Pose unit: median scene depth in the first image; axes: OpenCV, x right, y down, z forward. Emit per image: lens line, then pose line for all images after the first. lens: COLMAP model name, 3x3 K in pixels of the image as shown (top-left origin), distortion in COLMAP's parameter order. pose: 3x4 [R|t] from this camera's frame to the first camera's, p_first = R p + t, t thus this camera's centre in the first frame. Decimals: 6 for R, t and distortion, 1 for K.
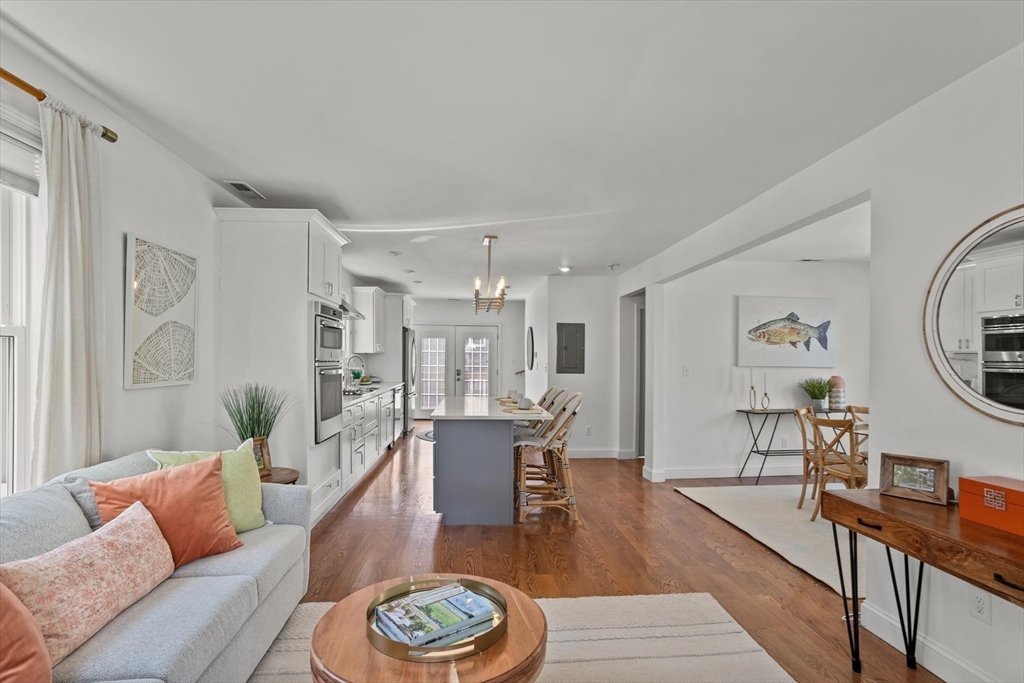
lens RADIAL K [[498.8, 0, 505.7], [0, 498.8, 358.5], [0, 0, 1]] dist [-0.037297, 0.022855]
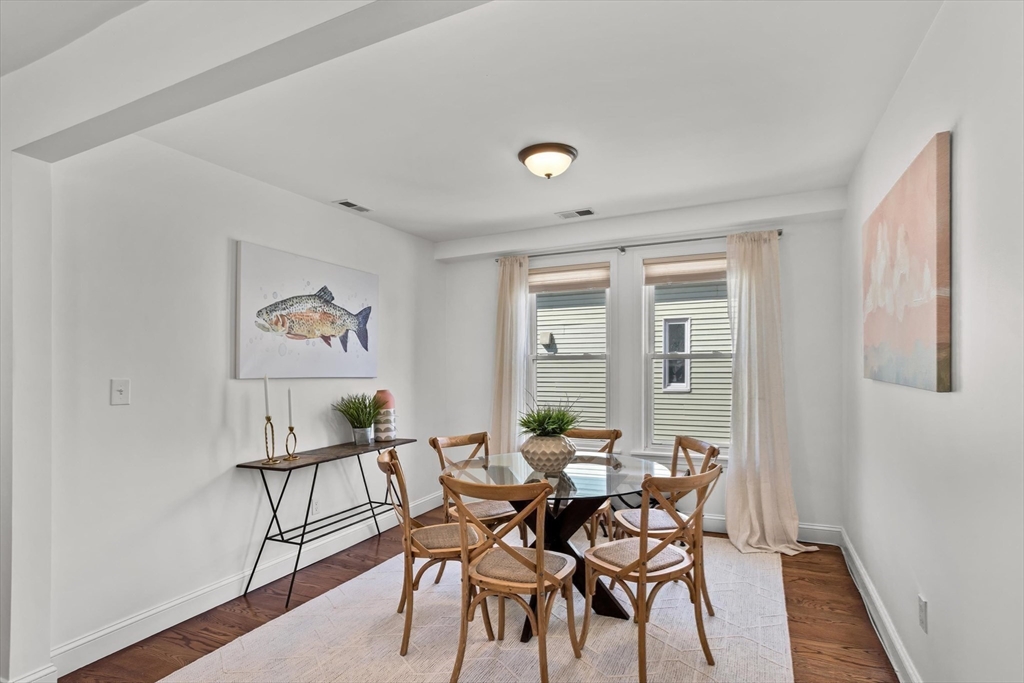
lens RADIAL K [[522.8, 0, 520.1], [0, 522.8, 368.5], [0, 0, 1]] dist [-0.017323, 0.003248]
pose [[0.490362, -0.008267, 0.871480, 0.145090], [0.006006, 0.999963, 0.006106, 0.003501], [-0.871498, 0.002240, 0.490394, 0.484798]]
